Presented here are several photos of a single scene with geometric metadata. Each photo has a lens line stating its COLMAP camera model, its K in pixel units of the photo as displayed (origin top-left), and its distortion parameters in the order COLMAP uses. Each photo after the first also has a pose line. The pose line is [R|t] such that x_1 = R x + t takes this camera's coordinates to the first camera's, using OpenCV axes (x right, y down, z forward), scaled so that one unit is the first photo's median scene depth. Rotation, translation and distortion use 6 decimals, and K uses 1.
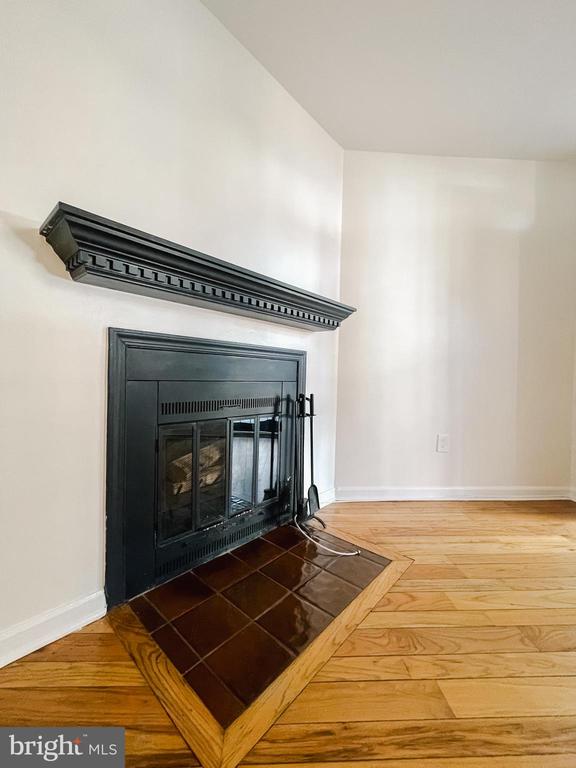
lens RADIAL K [[310.8, 0, 287.6], [0, 310.8, 385.2], [0, 0, 1]] dist [-0.011310, 0.000531]
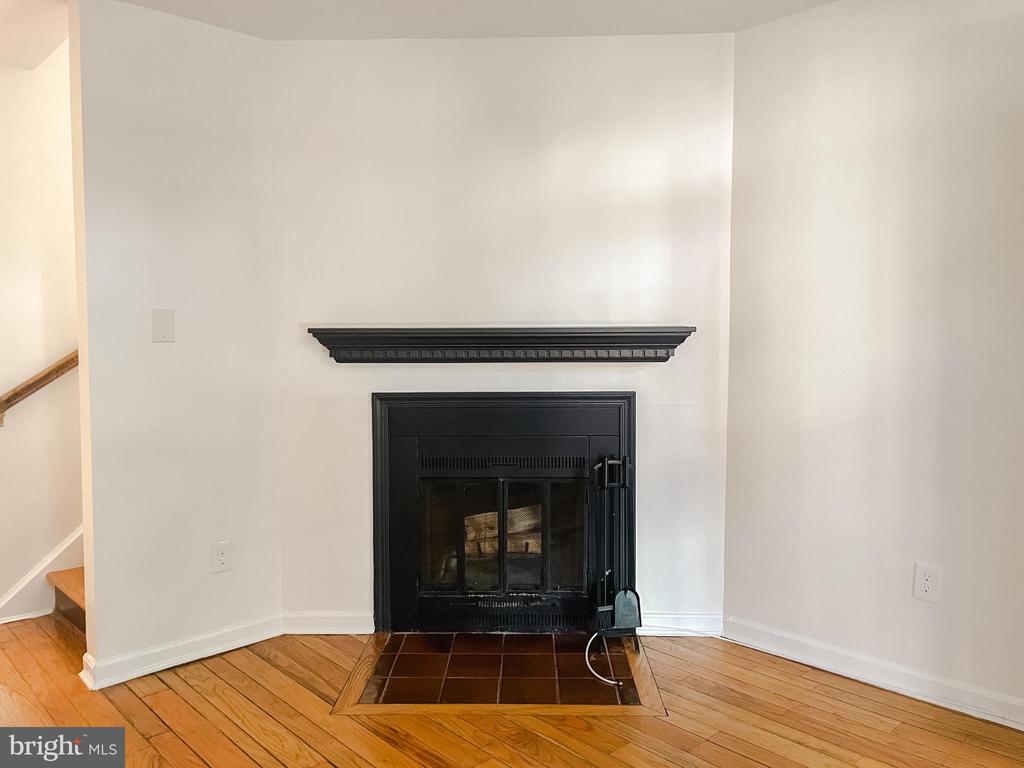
lens RADIAL K [[775.4, 0, 513.0], [0, 775.4, 382.6], [0, 0, 1]] dist [0.008114, -0.006299]
pose [[0.646719, 0.023171, -0.762376, 1.501508], [-0.000820, 0.999559, 0.029684, -0.231475], [0.762728, -0.018572, 0.646453, -0.374630]]
